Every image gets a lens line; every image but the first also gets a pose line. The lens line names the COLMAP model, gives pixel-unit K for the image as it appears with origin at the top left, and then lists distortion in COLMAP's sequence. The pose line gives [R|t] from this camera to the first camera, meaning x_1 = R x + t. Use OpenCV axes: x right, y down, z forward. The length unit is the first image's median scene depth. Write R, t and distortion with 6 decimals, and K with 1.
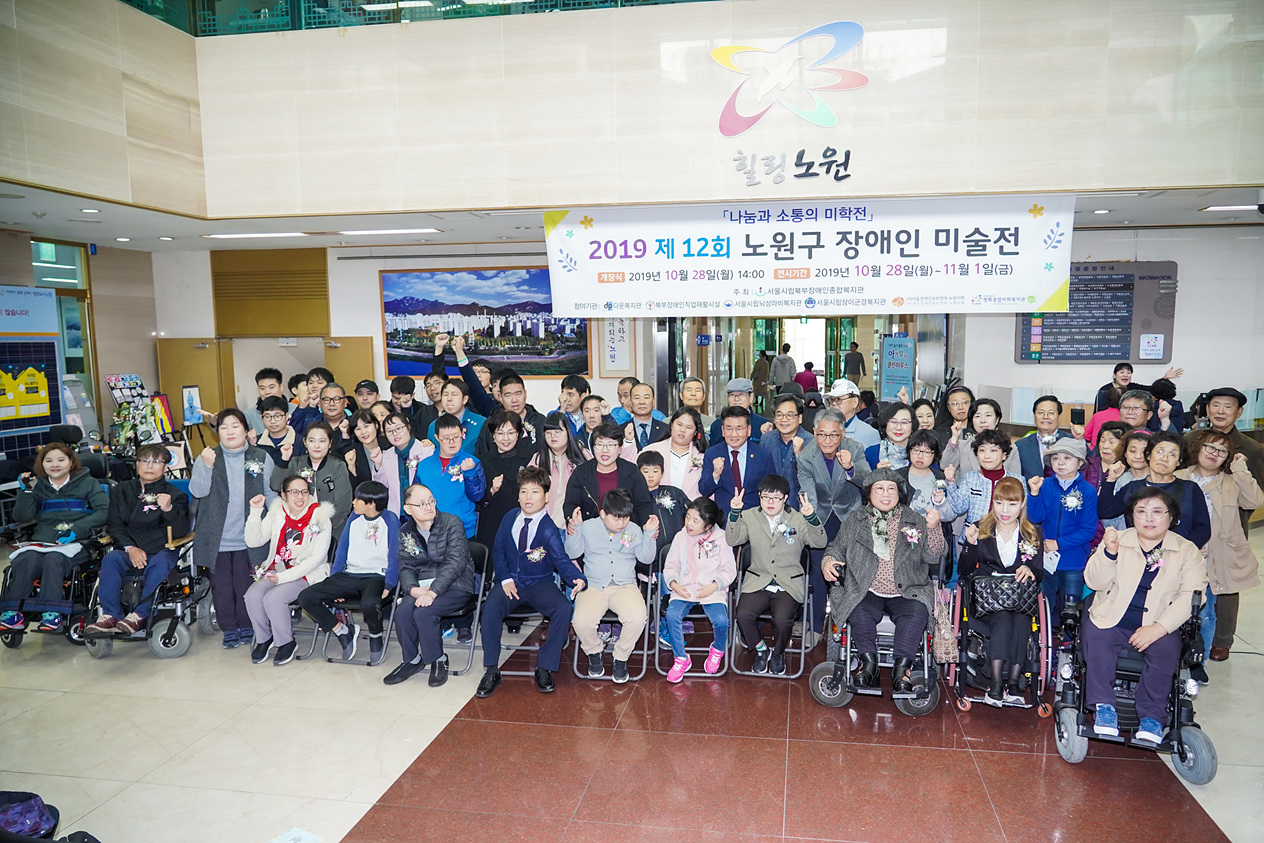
lens RADIAL K [[876.5, 0, 659.4], [0, 876.5, 466.1], [0, 0, 1]] dist [-0.019638, 0.000283]
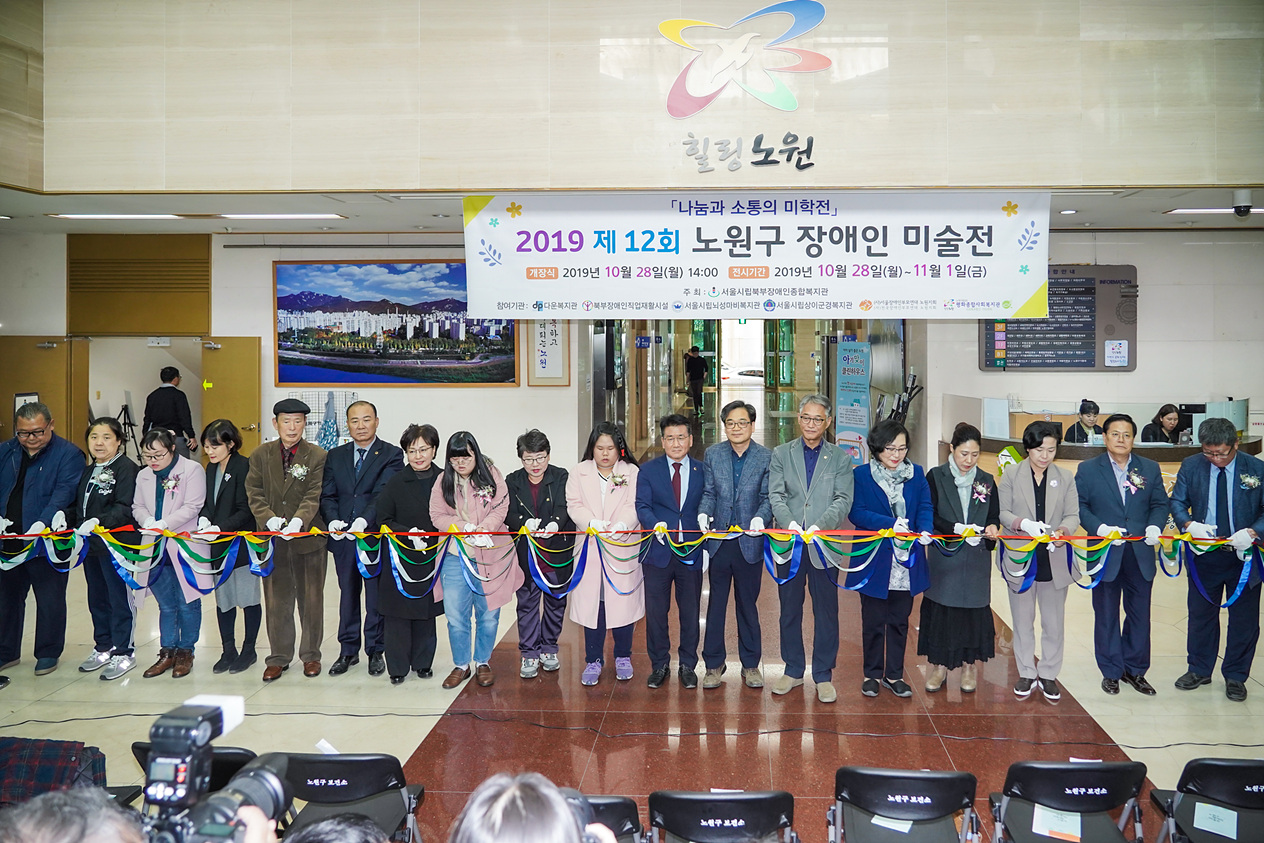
lens RADIAL K [[890.2, 0, 711.6], [0, 890.2, 397.6], [0, 0, 1]] dist [-0.008041, -0.003515]
pose [[0.990993, -0.001806, 0.133901, -0.007119], [0.012373, 0.996866, -0.078131, -0.021459], [-0.133341, 0.079084, 0.987910, 0.116272]]
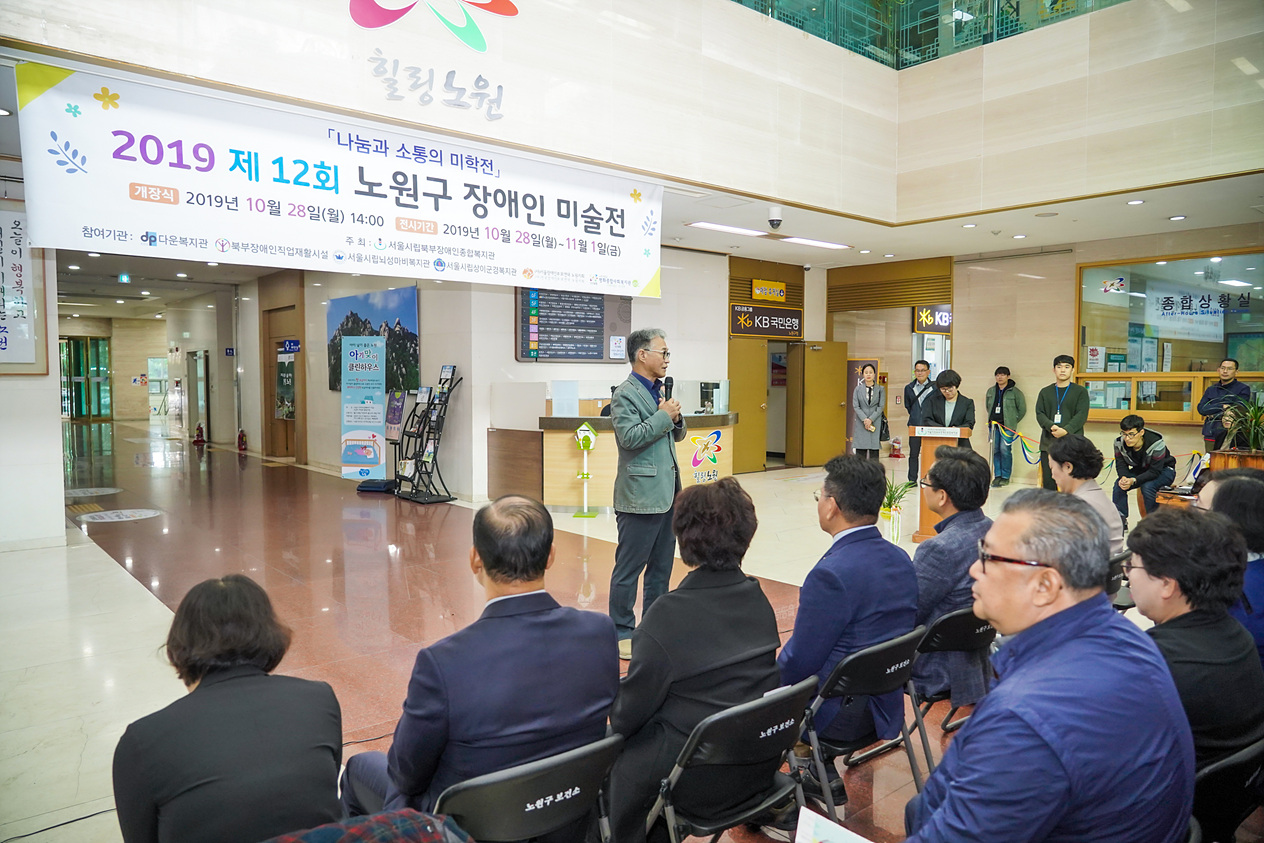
lens RADIAL K [[857.5, 0, 594.3], [0, 857.5, 421.4], [0, 0, 1]] dist [0.002129, 0.005785]
pose [[0.660158, -0.025811, 0.750683, -0.314950], [0.100731, 0.993424, -0.054427, 0.013185], [-0.744342, 0.111548, 0.658417, 0.374351]]
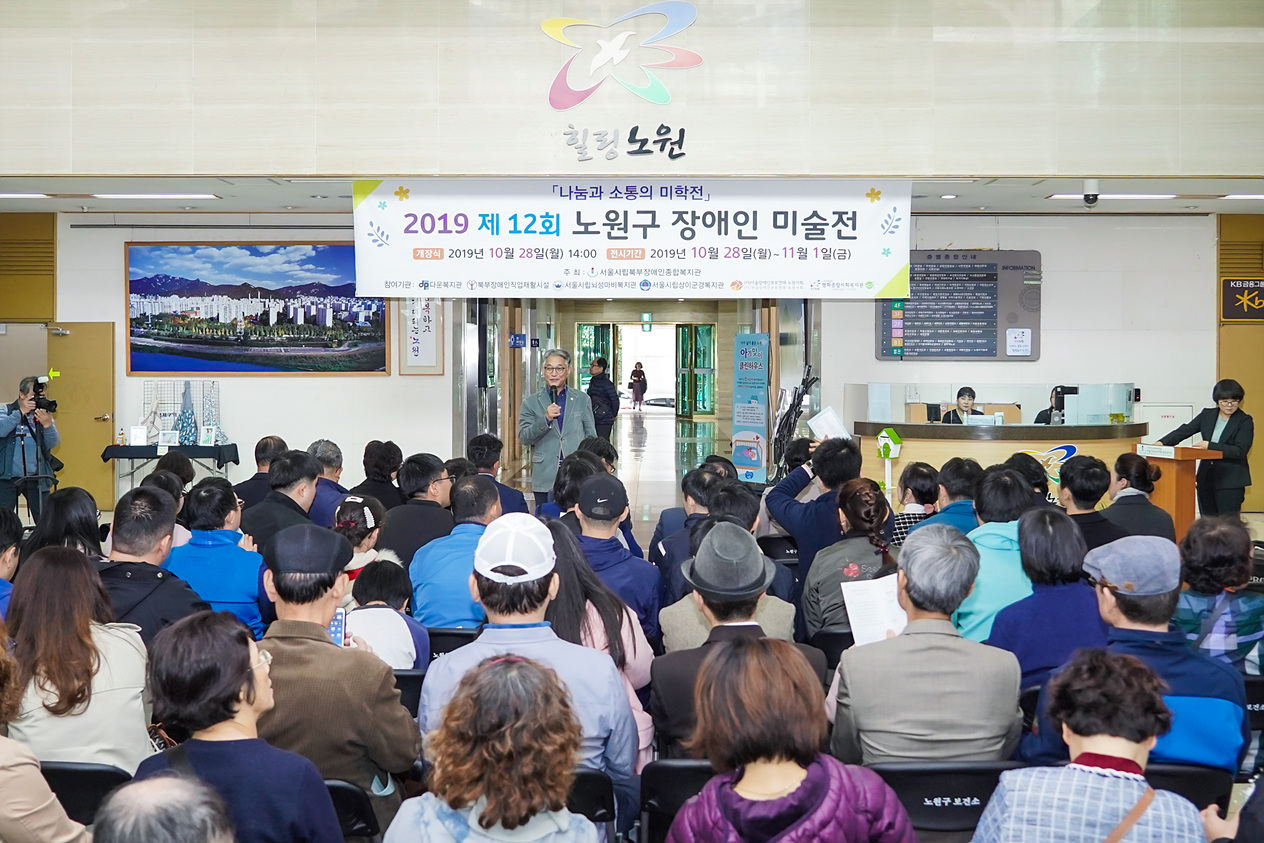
lens RADIAL K [[1347.4, 0, 606.5], [0, 1347.4, 420.0], [0, 0, 1]] dist [-0.000273, -0.010837]
pose [[0.991550, 0.006522, 0.129559, -0.052049], [0.006806, 0.994744, -0.102166, 0.099051], [-0.129545, 0.102185, 0.986294, -0.380967]]
